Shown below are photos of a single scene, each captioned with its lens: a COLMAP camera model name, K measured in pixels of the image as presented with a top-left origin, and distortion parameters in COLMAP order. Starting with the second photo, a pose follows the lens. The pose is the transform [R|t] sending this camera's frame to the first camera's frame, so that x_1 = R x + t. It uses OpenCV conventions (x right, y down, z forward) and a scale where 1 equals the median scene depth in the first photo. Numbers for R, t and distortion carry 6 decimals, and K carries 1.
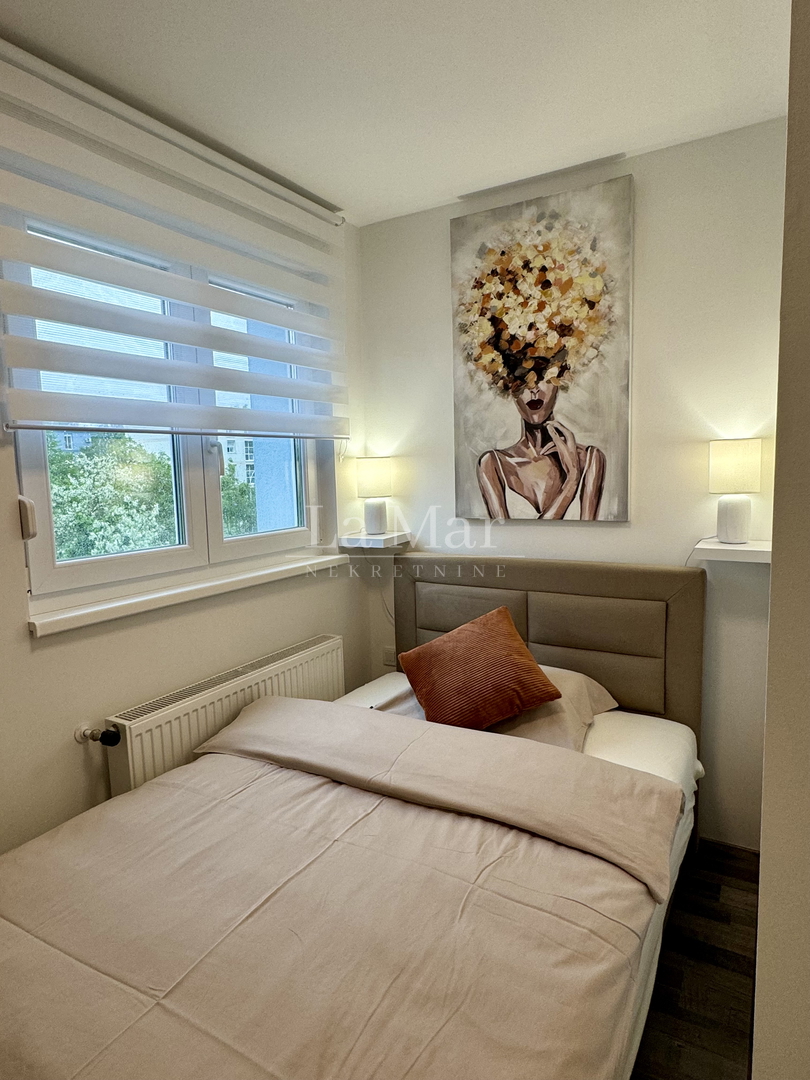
lens RADIAL K [[647.7, 0, 405.0], [0, 647.7, 540.0], [0, 0, 1]] dist [0.051173, 0.000074]
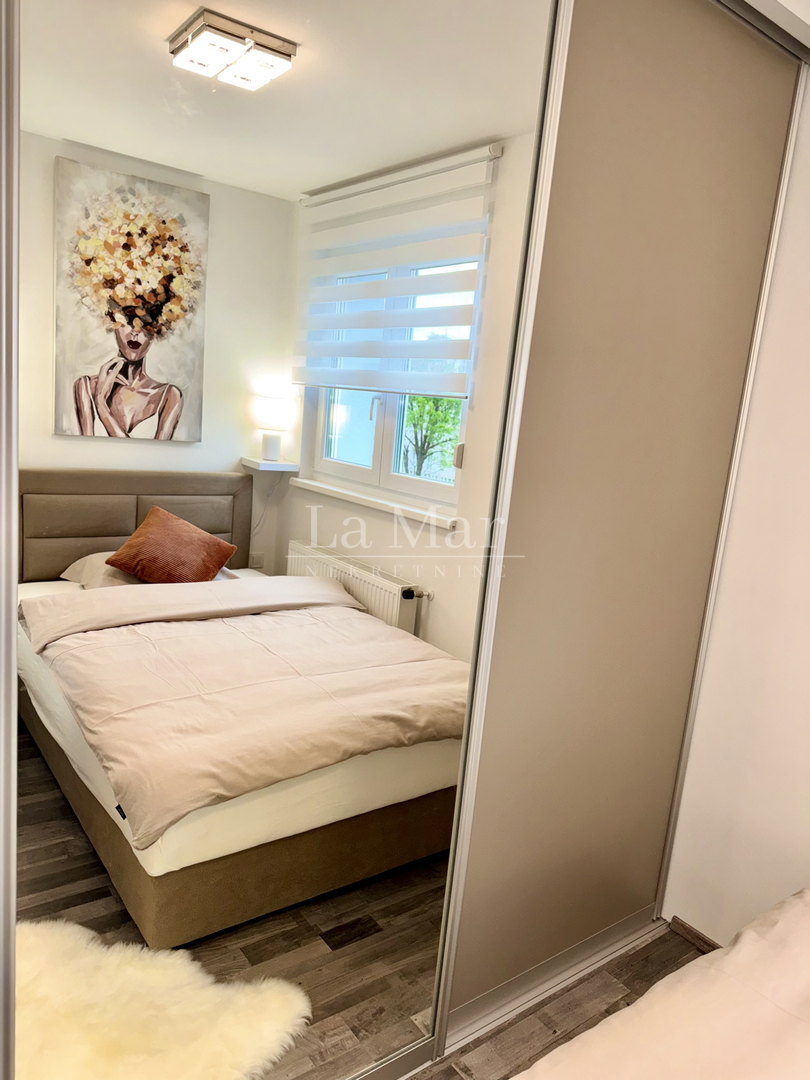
lens RADIAL K [[762.6, 0, 405.0], [0, 762.6, 540.0], [0, 0, 1]] dist [0.007480, -0.028010]
pose [[0.352387, -0.099724, 0.930526, -1.033652], [-0.022739, 0.993100, 0.115042, -0.017007], [-0.935578, -0.061699, 0.347688, -0.021113]]
